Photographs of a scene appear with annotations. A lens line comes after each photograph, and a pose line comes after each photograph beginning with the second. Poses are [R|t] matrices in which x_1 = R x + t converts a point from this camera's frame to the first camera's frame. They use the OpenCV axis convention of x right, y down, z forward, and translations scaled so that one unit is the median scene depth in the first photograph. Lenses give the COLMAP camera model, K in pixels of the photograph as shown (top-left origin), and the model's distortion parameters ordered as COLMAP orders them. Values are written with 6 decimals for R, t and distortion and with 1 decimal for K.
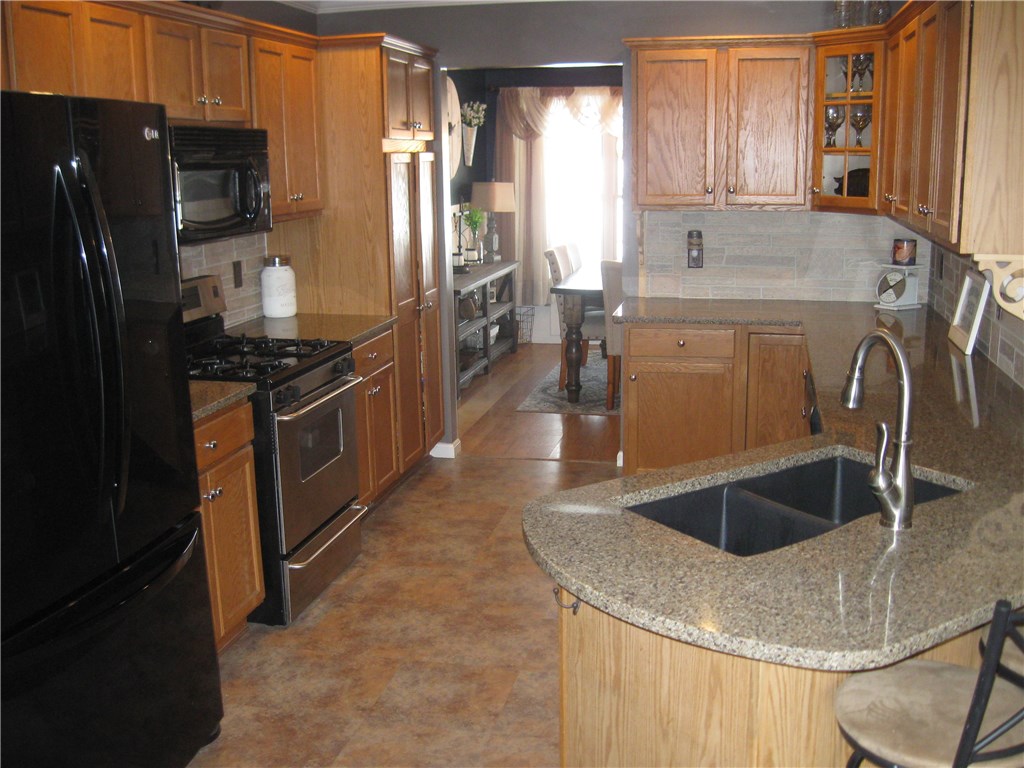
lens RADIAL K [[1057.6, 0, 531.9], [0, 1057.6, 413.0], [0, 0, 1]] dist [-0.134302, 0.031658]
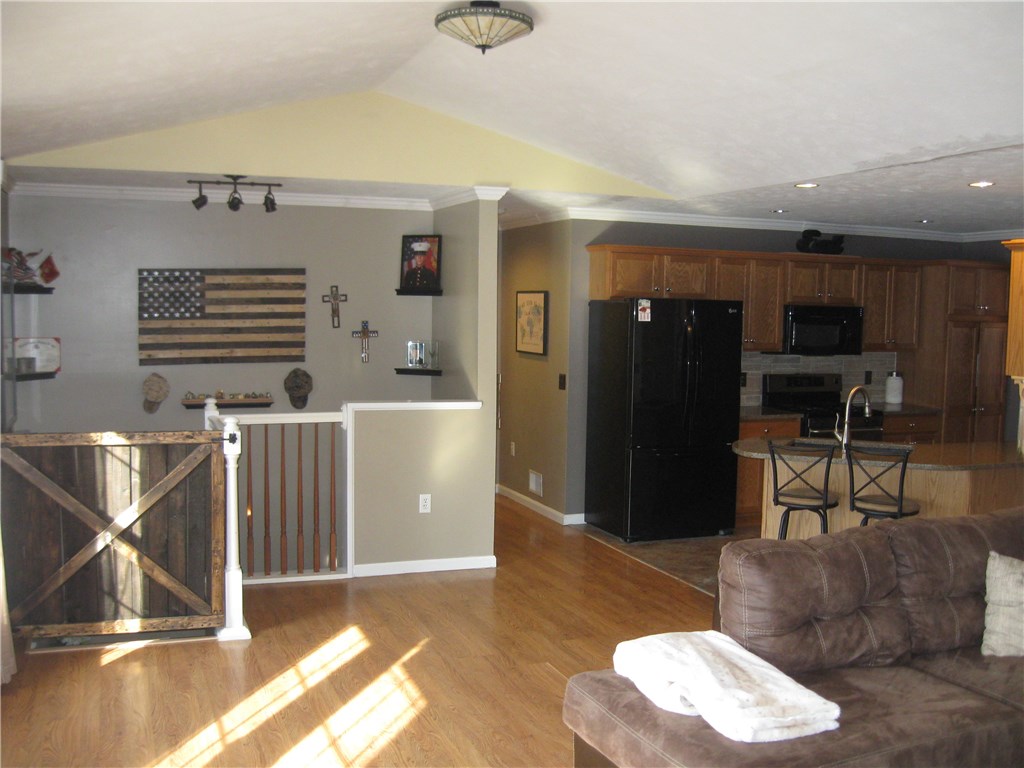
lens RADIAL K [[1057.6, 0, 531.9], [0, 1057.6, 413.0], [0, 0, 1]] dist [-0.134302, 0.031658]
pose [[0.551070, 0.109330, -0.827266, 1.096020], [-0.222347, 0.974777, -0.019288, 0.122073], [0.804291, 0.194569, 0.561480, -0.662608]]
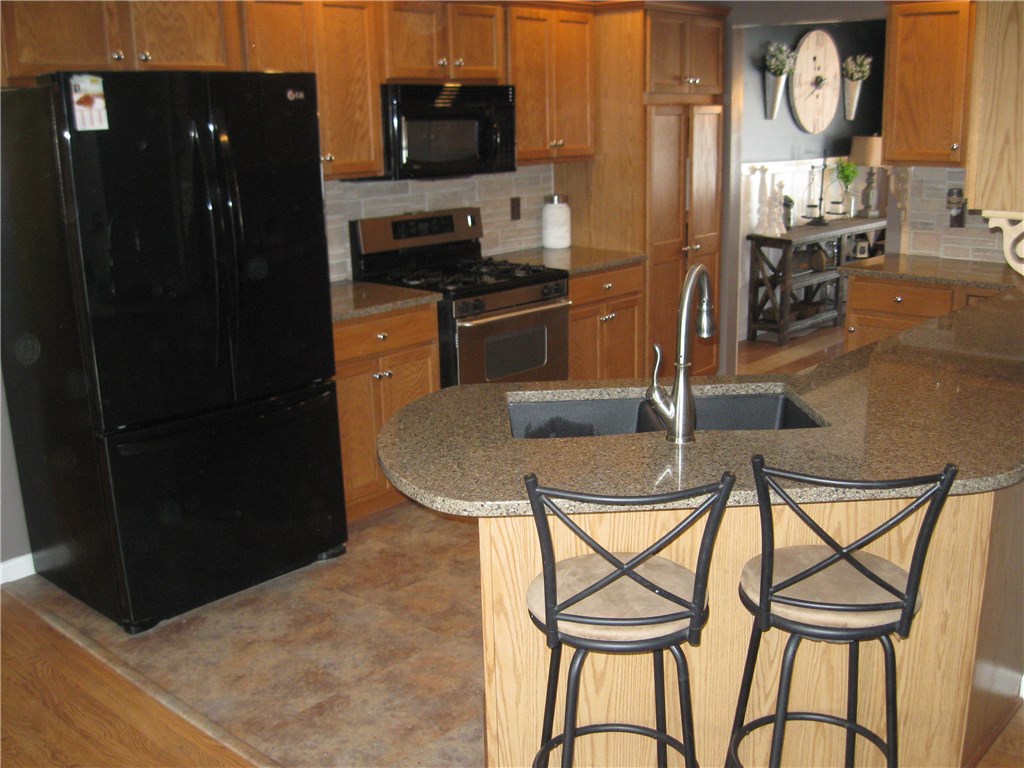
lens RADIAL K [[1057.6, 0, 531.9], [0, 1057.6, 413.0], [0, 0, 1]] dist [-0.134302, 0.031658]
pose [[0.867774, 0.131822, -0.479157, 0.360337], [-0.109729, 0.991205, 0.073968, 0.006165], [0.484694, -0.011610, 0.874607, -0.032628]]
